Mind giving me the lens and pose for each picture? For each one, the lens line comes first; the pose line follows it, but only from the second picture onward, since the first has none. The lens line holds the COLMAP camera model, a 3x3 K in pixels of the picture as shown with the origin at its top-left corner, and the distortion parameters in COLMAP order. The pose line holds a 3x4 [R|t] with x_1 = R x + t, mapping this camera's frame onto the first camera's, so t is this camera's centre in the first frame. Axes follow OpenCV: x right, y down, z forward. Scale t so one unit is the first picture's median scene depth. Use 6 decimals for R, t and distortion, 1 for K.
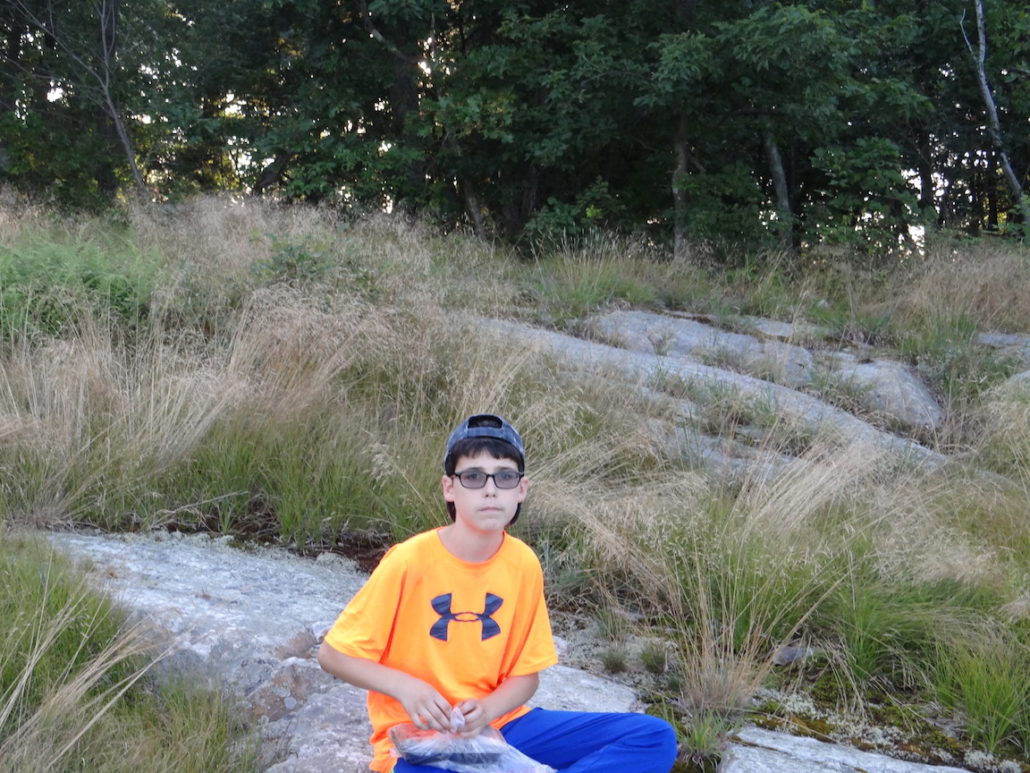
lens RADIAL K [[1407.2, 0, 513.3], [0, 1407.2, 385.6], [0, 0, 1]] dist [0.021415, 0.000000]
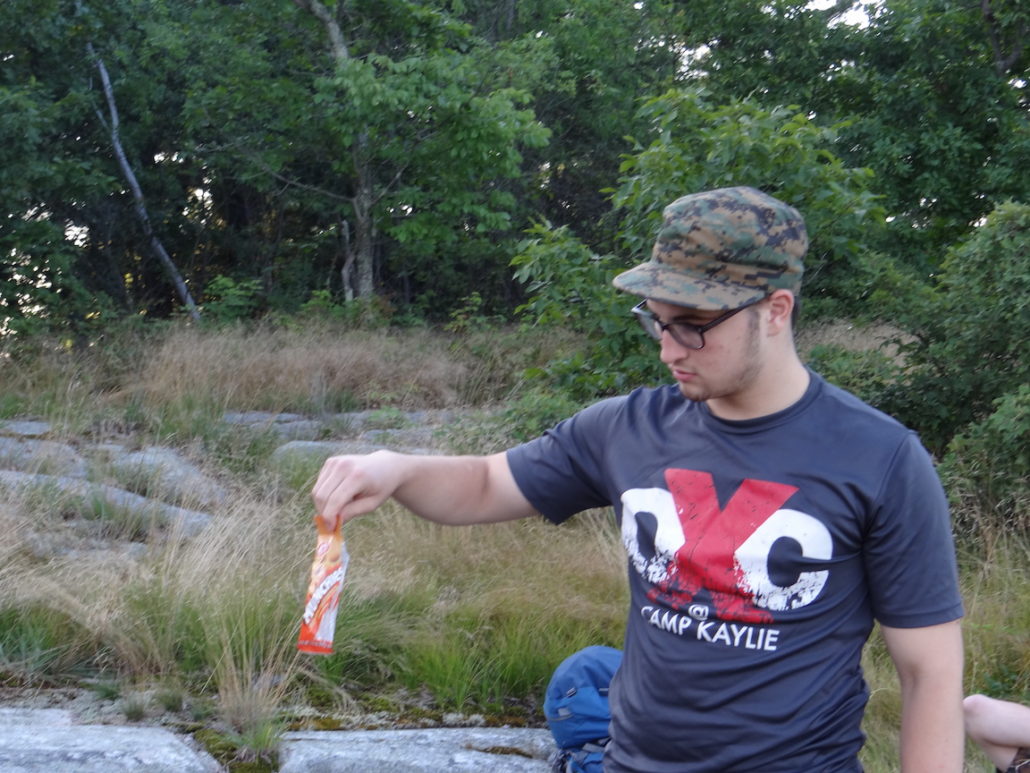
lens RADIAL K [[1671.8, 0, 516.0], [0, 1671.8, 386.6], [0, 0, 1]] dist [0.013060, 0.000000]
pose [[0.833048, -0.080822, 0.547265, -0.375998], [0.118793, 0.992327, -0.034276, 0.024670], [-0.540296, 0.093565, 0.836257, -0.277957]]
